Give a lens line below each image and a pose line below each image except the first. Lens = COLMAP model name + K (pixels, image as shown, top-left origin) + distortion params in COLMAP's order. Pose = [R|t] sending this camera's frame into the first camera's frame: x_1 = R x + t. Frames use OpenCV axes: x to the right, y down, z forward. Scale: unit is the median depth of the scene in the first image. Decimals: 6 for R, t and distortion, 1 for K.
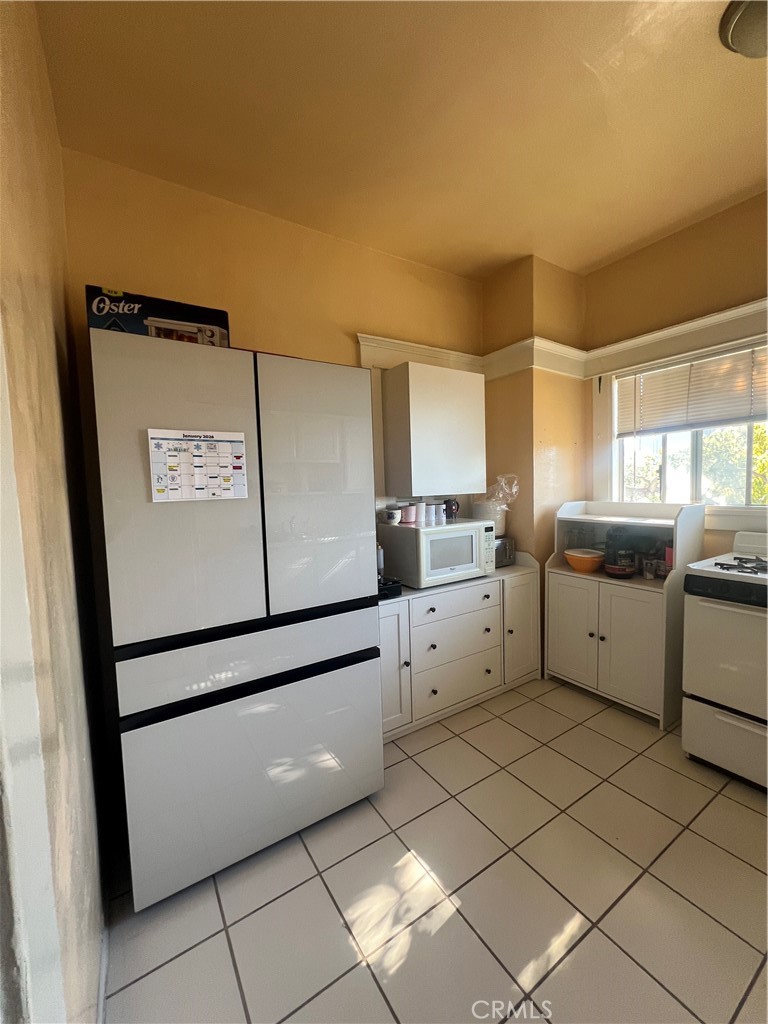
lens RADIAL K [[408.2, 0, 383.5], [0, 408.2, 514.5], [0, 0, 1]] dist [-0.000383, 0.000103]
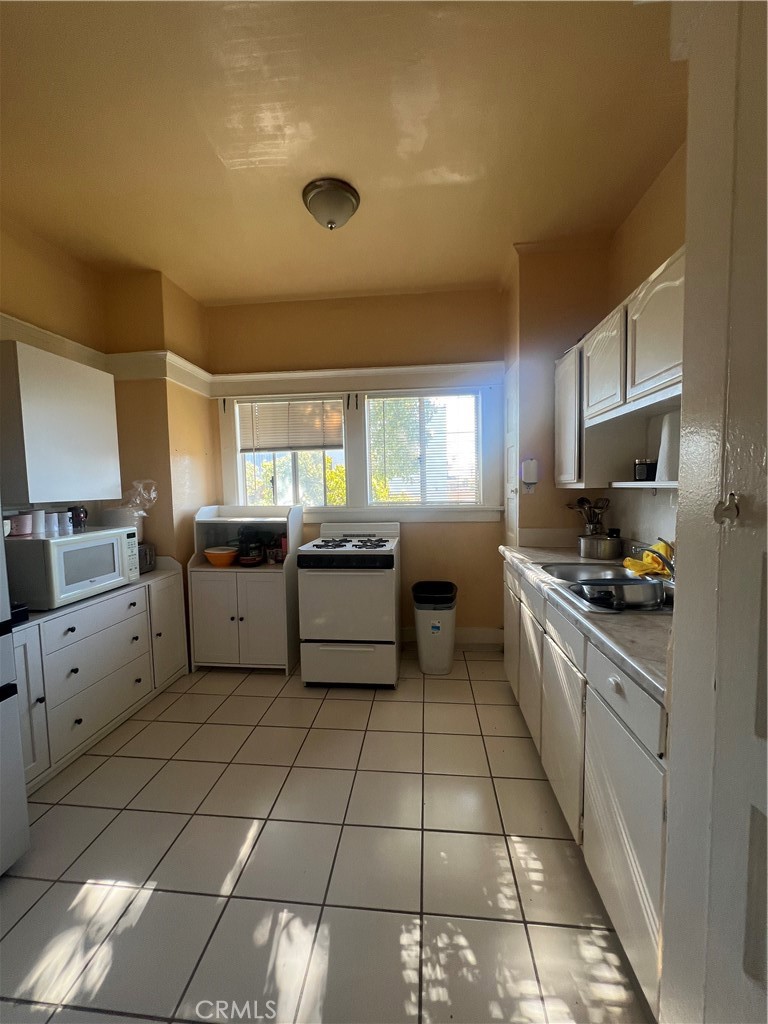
lens RADIAL K [[408.2, 0, 384.3], [0, 408.2, 513.9], [0, 0, 1]] dist [-0.000383, 0.000103]
pose [[0.622320, -0.036134, 0.781929, -0.134189], [0.051821, 0.998644, 0.004905, 0.011869], [-0.781046, 0.037468, 0.623349, -0.089927]]
